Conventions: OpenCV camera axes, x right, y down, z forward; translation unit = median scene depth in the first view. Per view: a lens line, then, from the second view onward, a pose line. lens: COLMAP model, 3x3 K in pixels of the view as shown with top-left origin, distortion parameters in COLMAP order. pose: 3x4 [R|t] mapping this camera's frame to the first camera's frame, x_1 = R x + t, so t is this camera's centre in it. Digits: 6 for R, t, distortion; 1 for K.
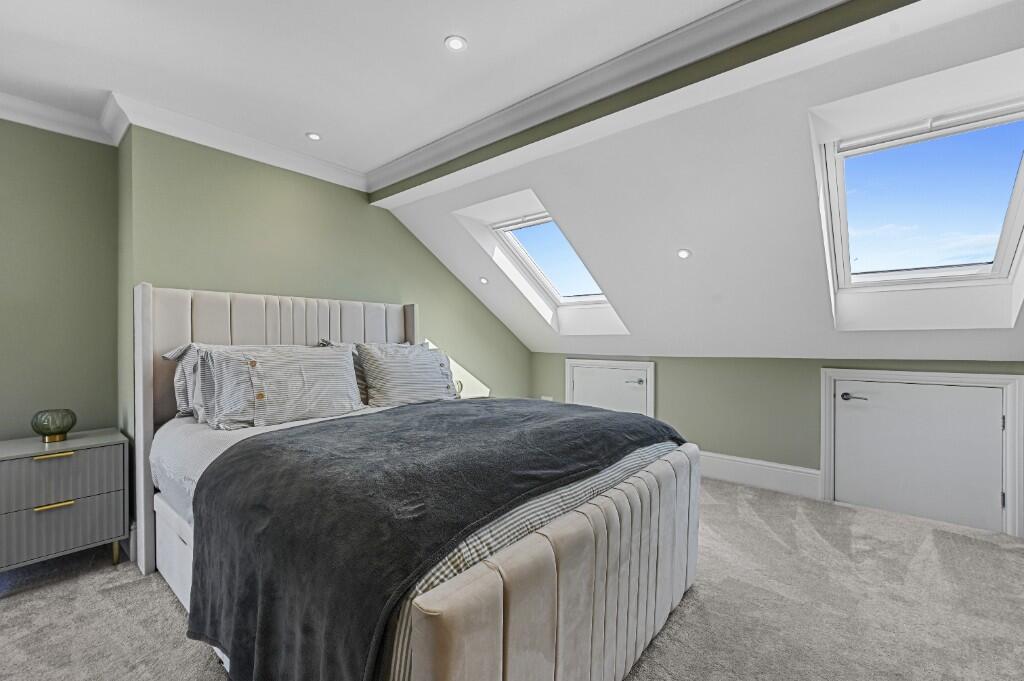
lens RADIAL K [[414.0, 0, 512.0], [0, 414.0, 340.5], [0, 0, 1]] dist [-0.001829, 0.000220]
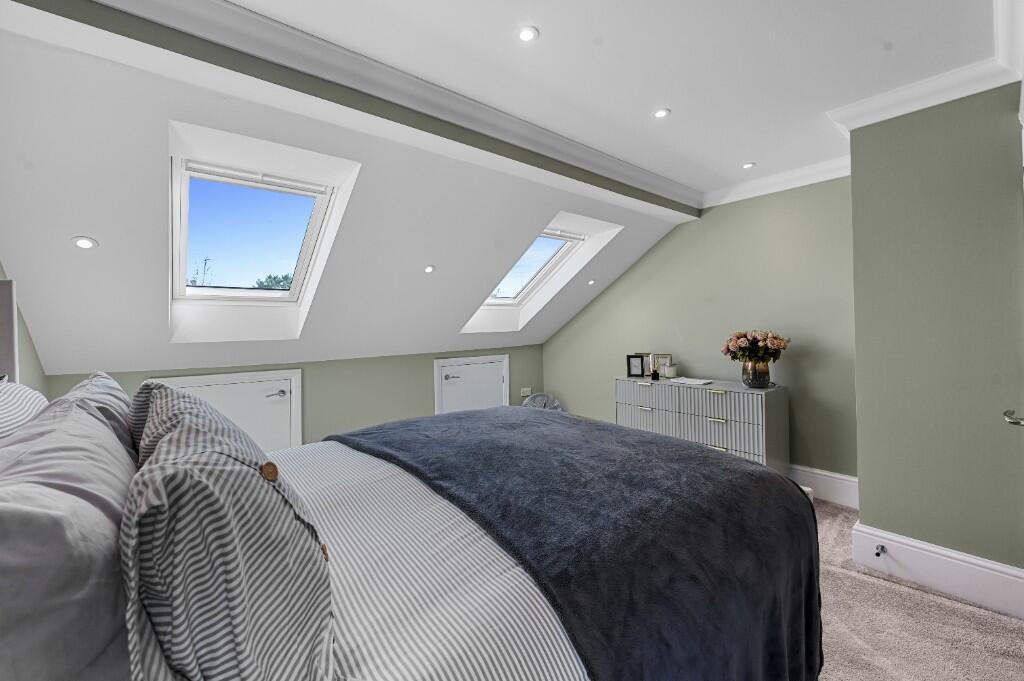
lens RADIAL K [[392.9, 0, 510.4], [0, 392.9, 334.4], [0, 0, 1]] dist [-0.001061, -0.000004]
pose [[0.221983, -0.000595, 0.975050, -0.555627], [0.038480, 0.999226, -0.008151, -0.001135], [-0.974291, 0.039329, 0.221834, 0.451256]]
